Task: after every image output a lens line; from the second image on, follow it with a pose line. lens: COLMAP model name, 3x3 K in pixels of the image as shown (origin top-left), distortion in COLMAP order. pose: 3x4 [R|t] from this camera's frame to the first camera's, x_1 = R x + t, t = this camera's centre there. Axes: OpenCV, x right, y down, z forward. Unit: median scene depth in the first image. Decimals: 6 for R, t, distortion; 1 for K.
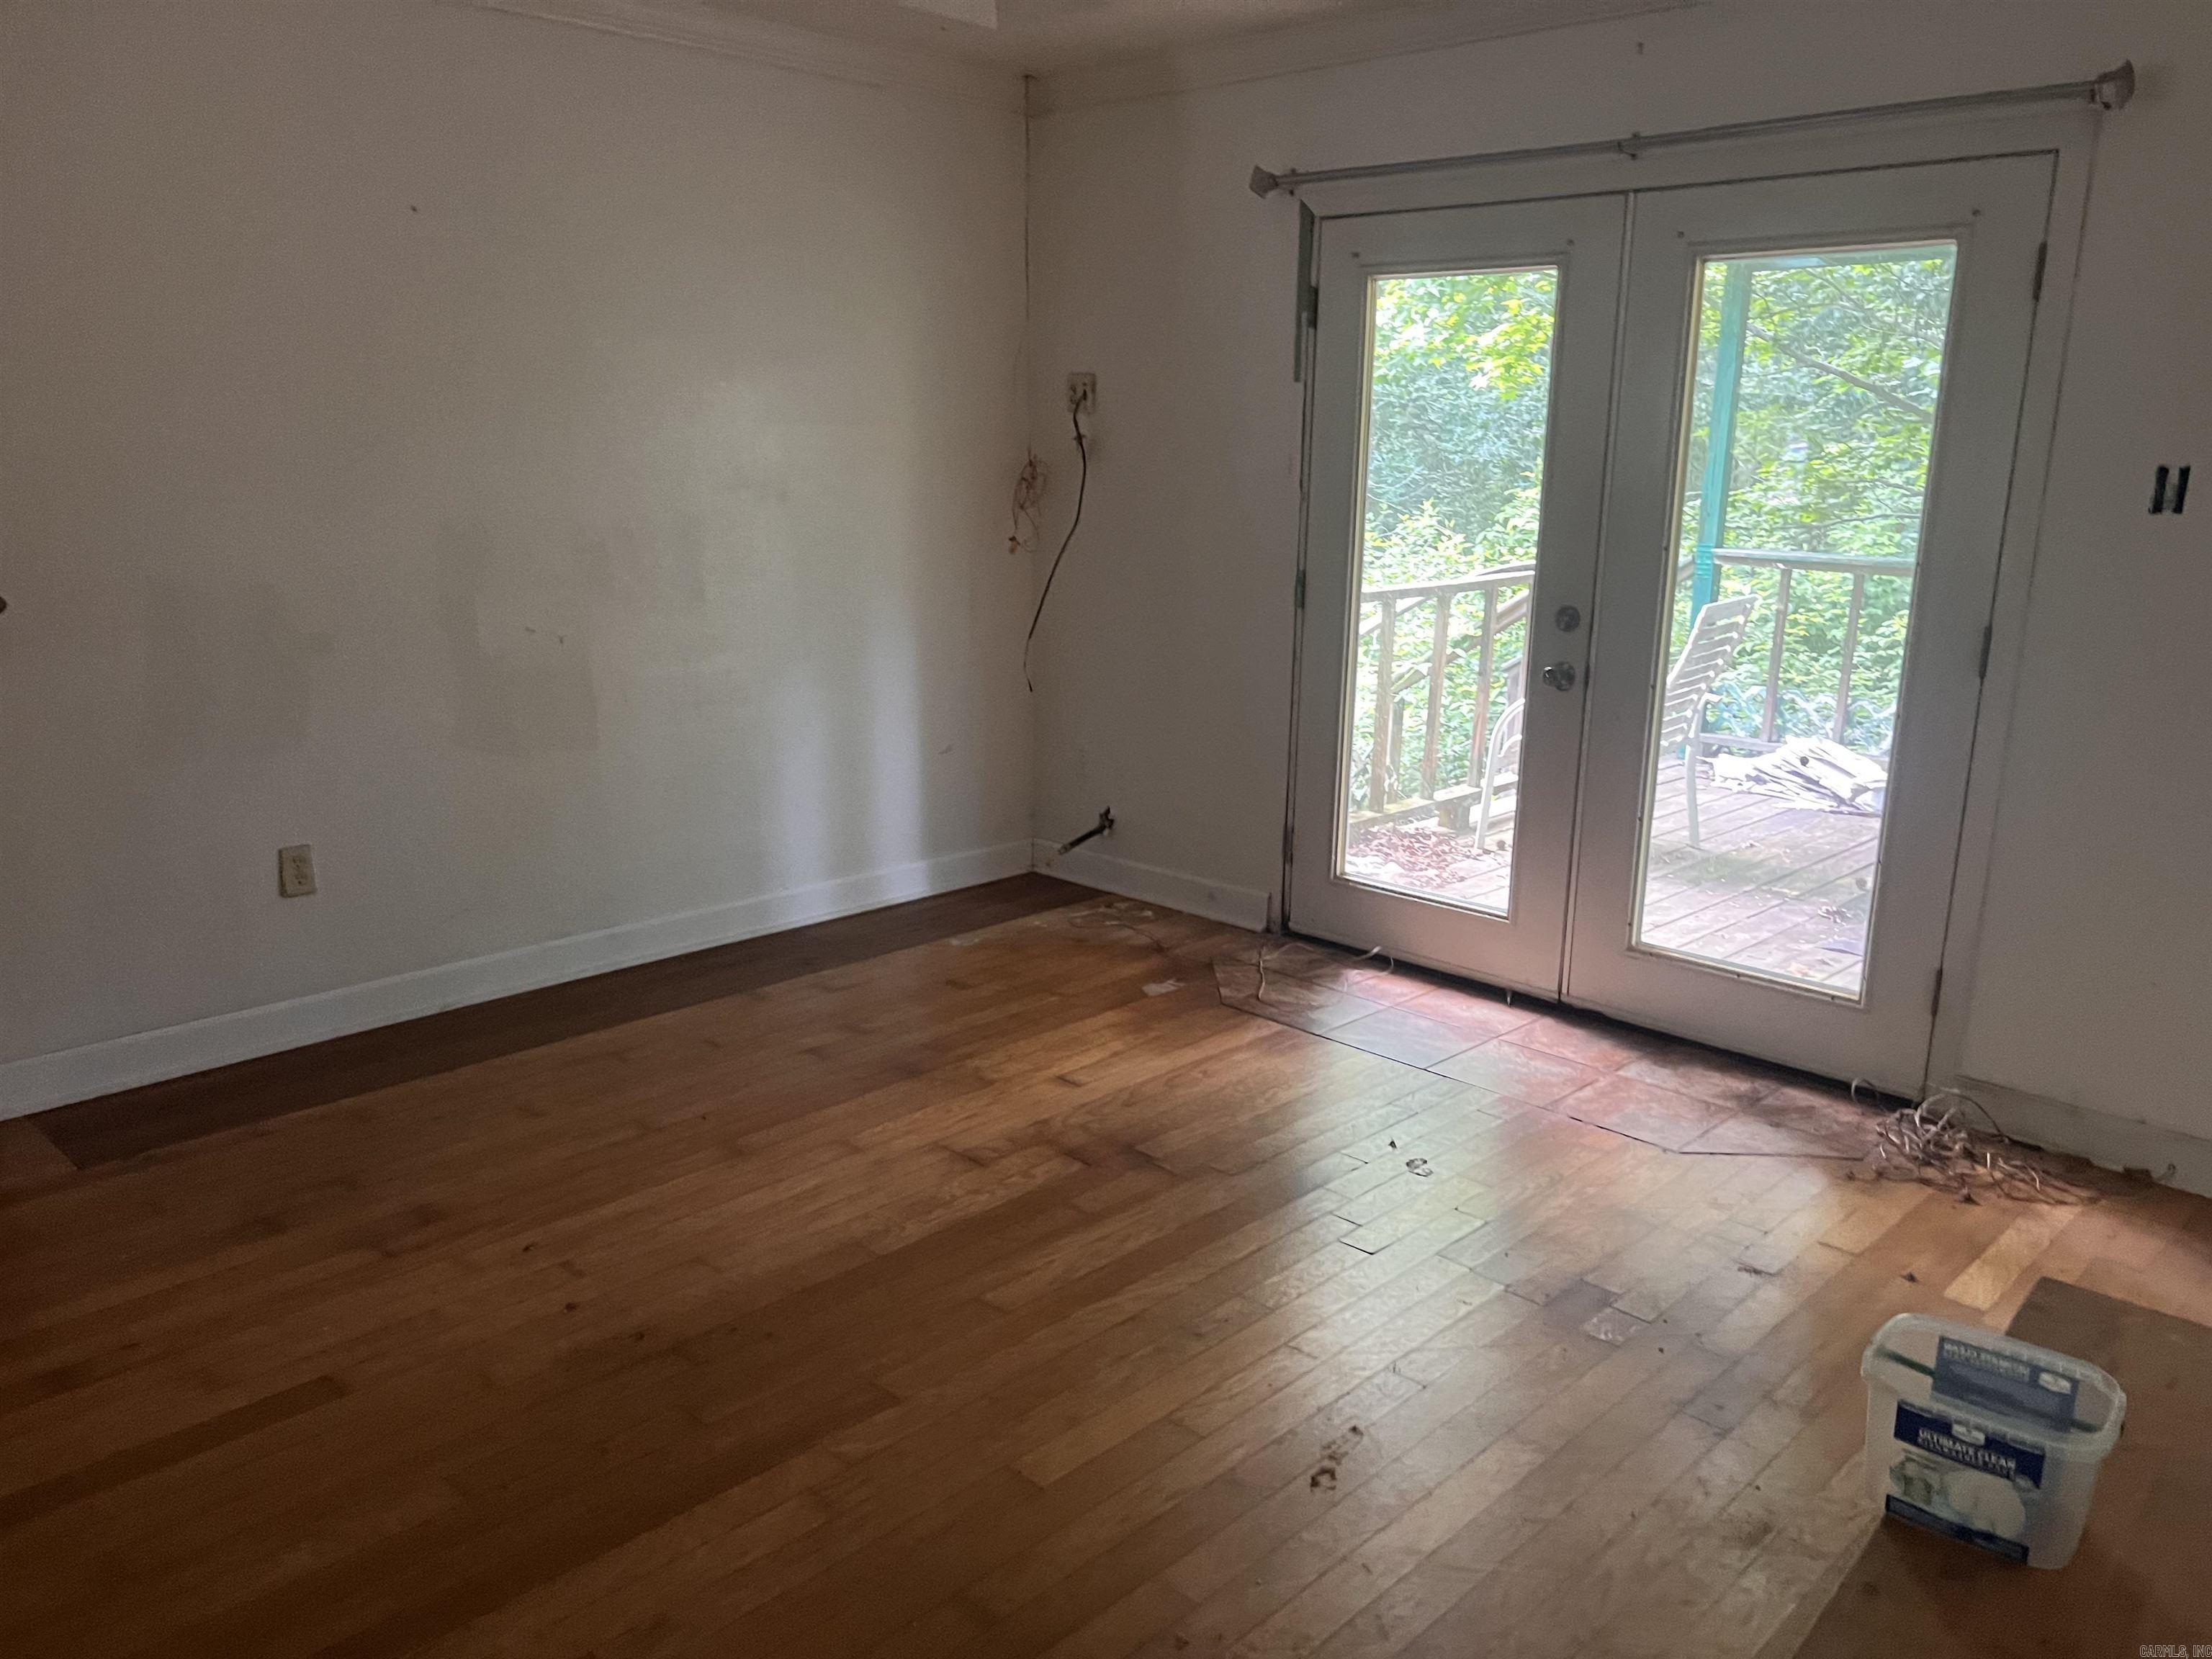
lens RADIAL K [[1688.6, 0, 1102.0], [0, 1688.6, 833.2], [0, 0, 1]] dist [0.056227, -0.063197]
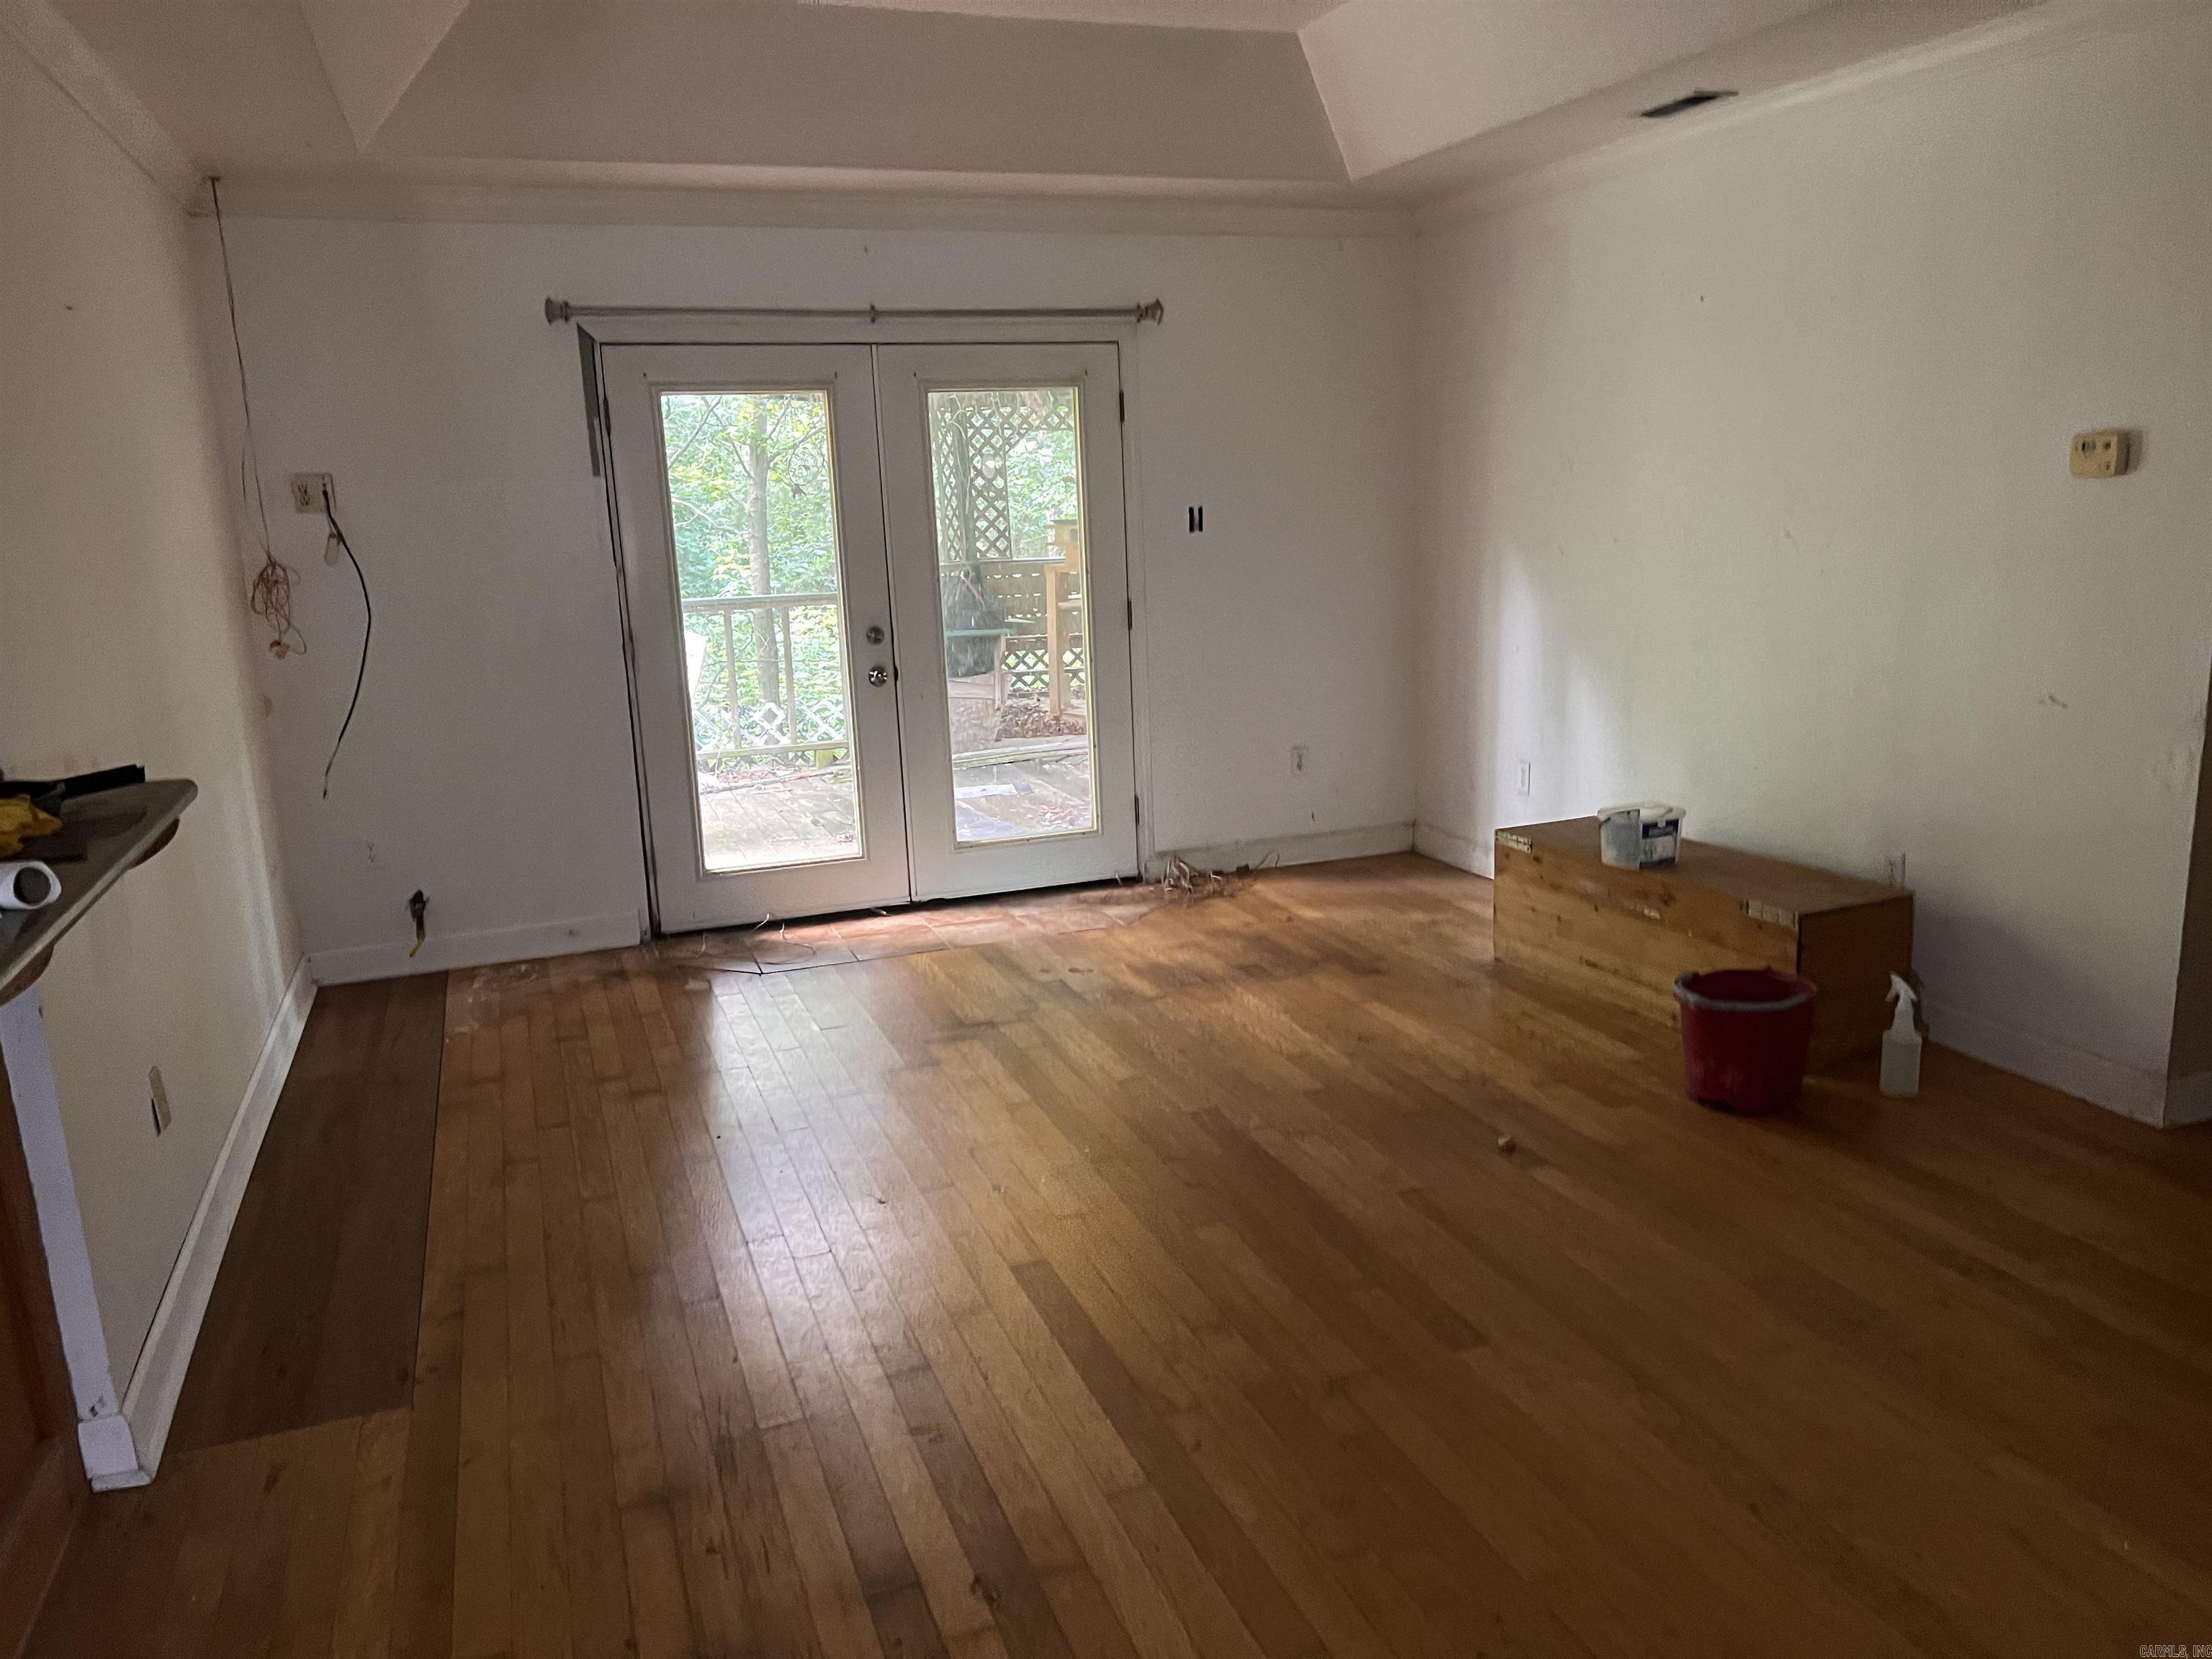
lens RADIAL K [[1688.6, 0, 1141.8], [0, 1688.6, 860.1], [0, 0, 1]] dist [0.056227, -0.063197]
pose [[0.412137, -0.227351, 0.882301, -0.888971], [0.254642, 0.958521, 0.128043, -0.066699], [-0.874815, 0.171899, 0.452935, 0.178995]]
